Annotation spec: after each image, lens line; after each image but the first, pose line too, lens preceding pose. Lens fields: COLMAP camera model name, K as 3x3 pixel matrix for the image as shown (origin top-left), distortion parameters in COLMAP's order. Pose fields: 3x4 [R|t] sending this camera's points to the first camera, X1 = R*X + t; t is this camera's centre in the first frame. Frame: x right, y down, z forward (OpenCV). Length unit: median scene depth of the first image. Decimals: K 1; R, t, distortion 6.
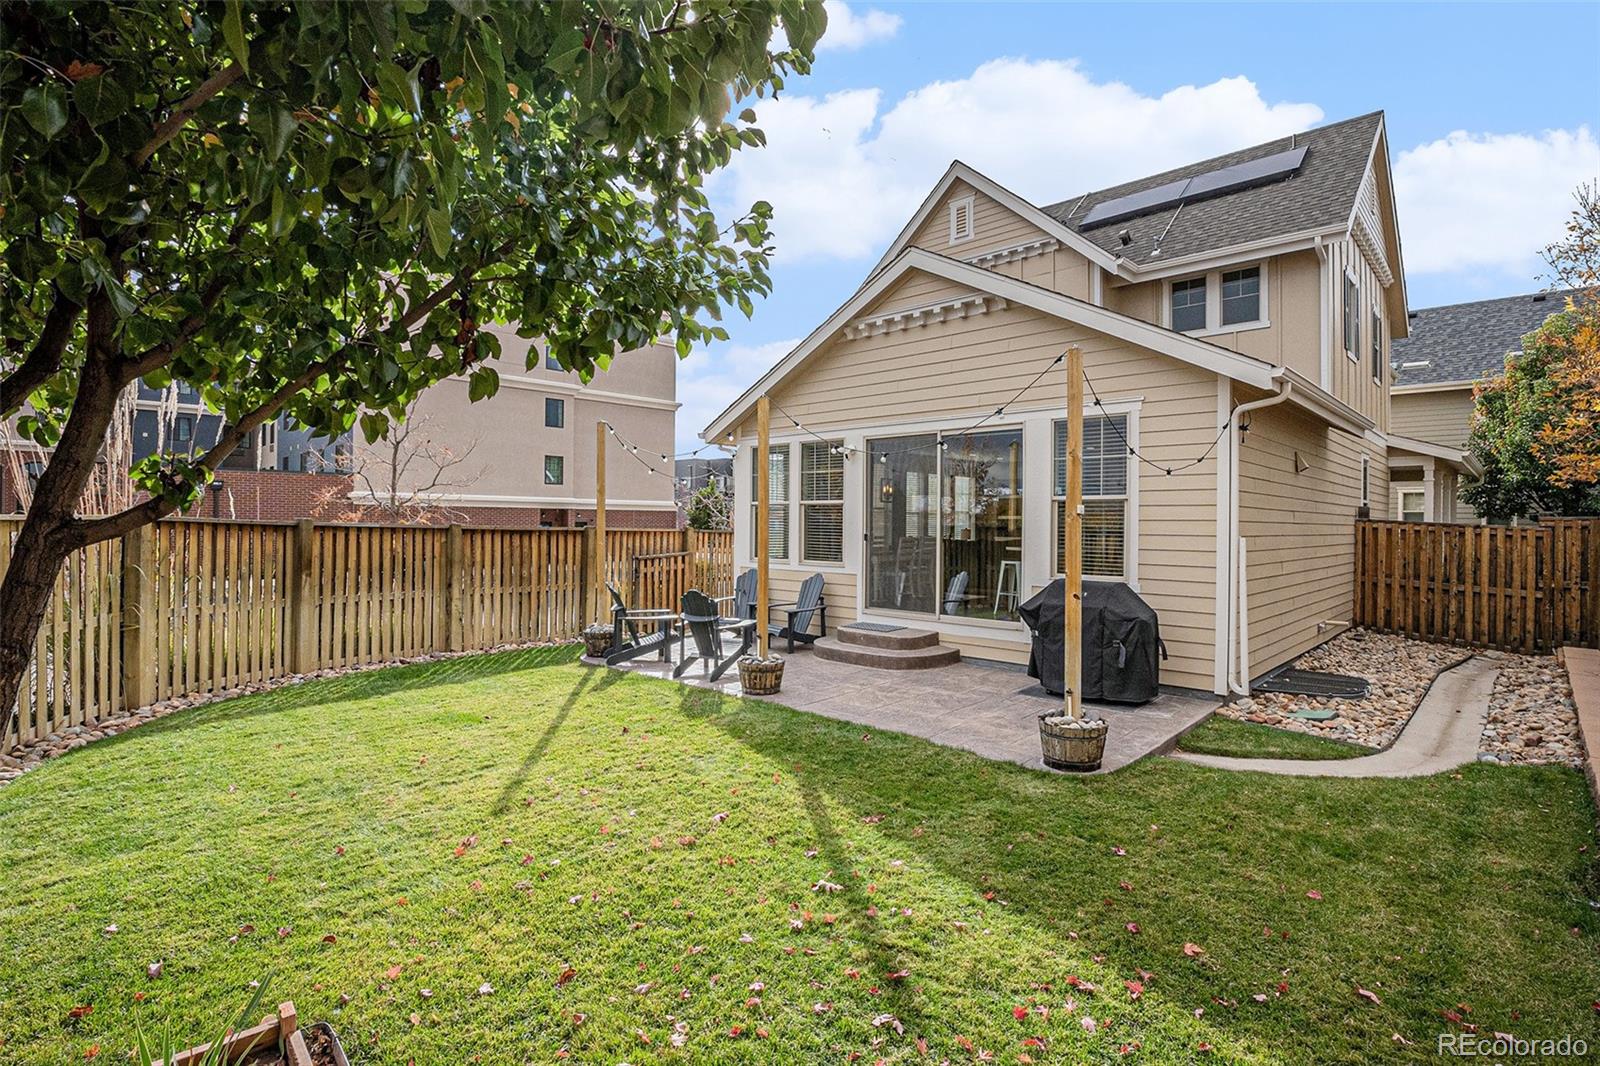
lens RADIAL K [[775.9, 0, 804.5], [0, 775.9, 491.5], [0, 0, 1]] dist [-0.001379, 0.000236]
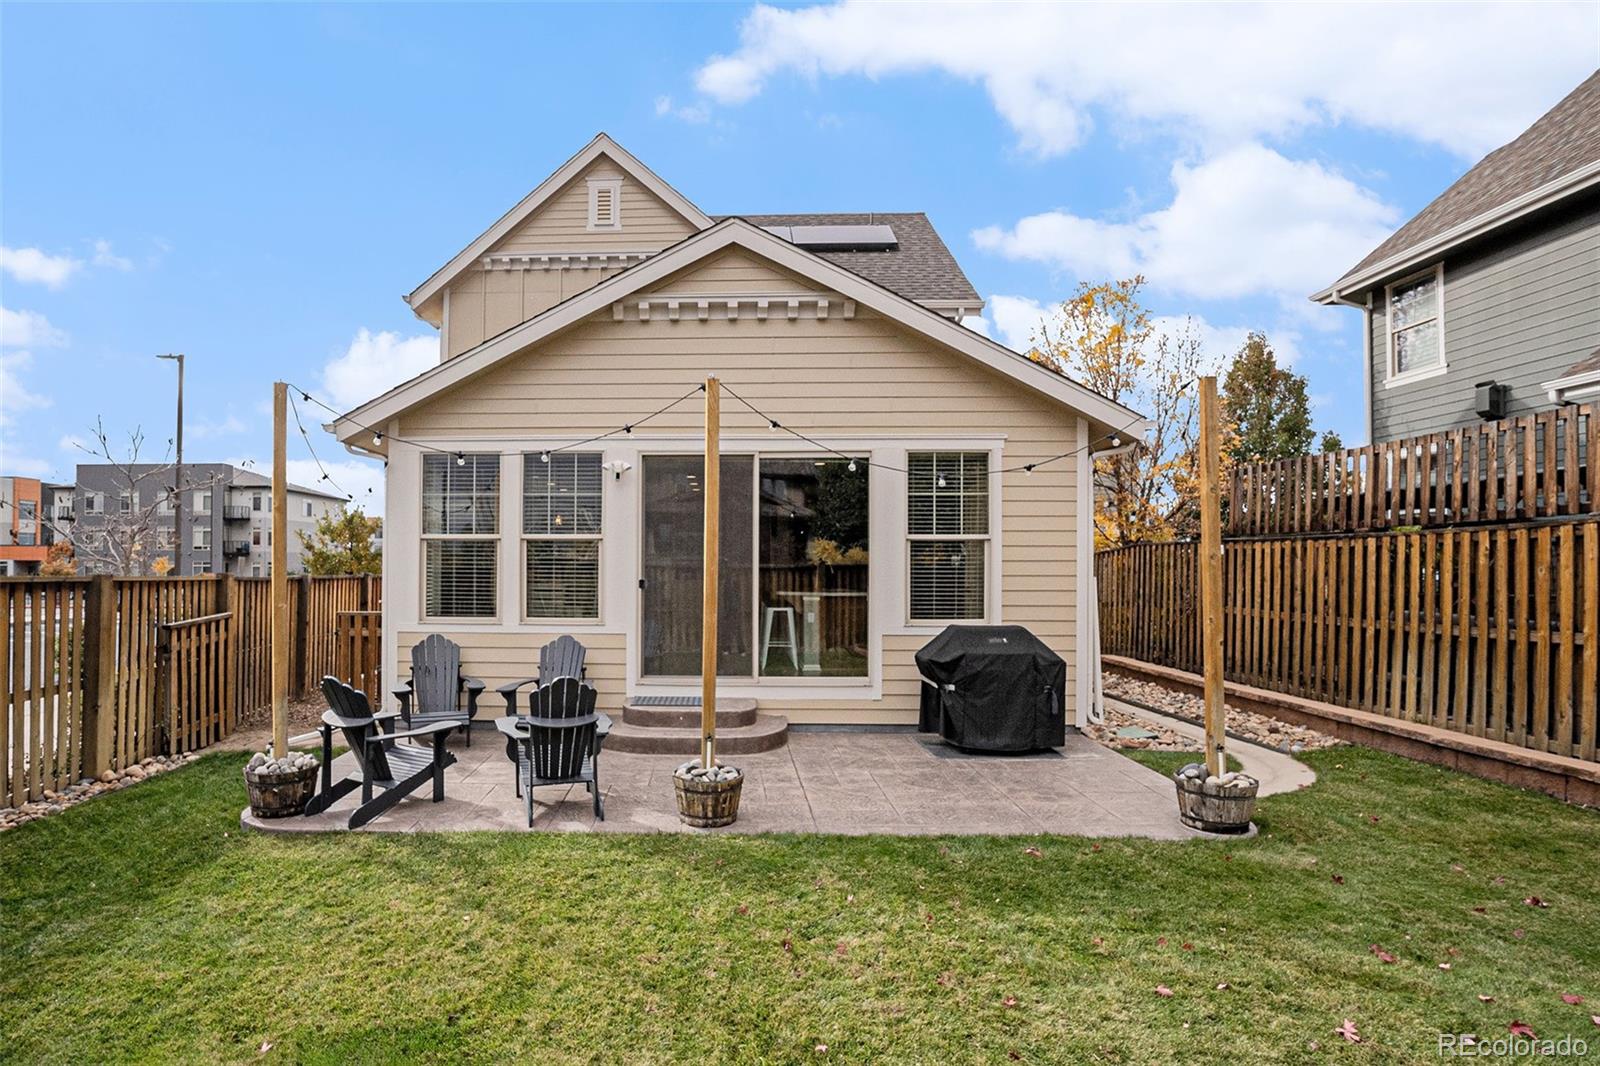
lens RADIAL K [[815.9, 0, 800.0], [0, 815.9, 533.0], [0, 0, 1]] dist [-0.023839, -0.000148]
pose [[0.752371, 0.020383, 0.658424, -0.324218], [-0.022785, 0.999728, -0.004913, 0.009476], [-0.658345, -0.011306, 0.752631, 0.294152]]
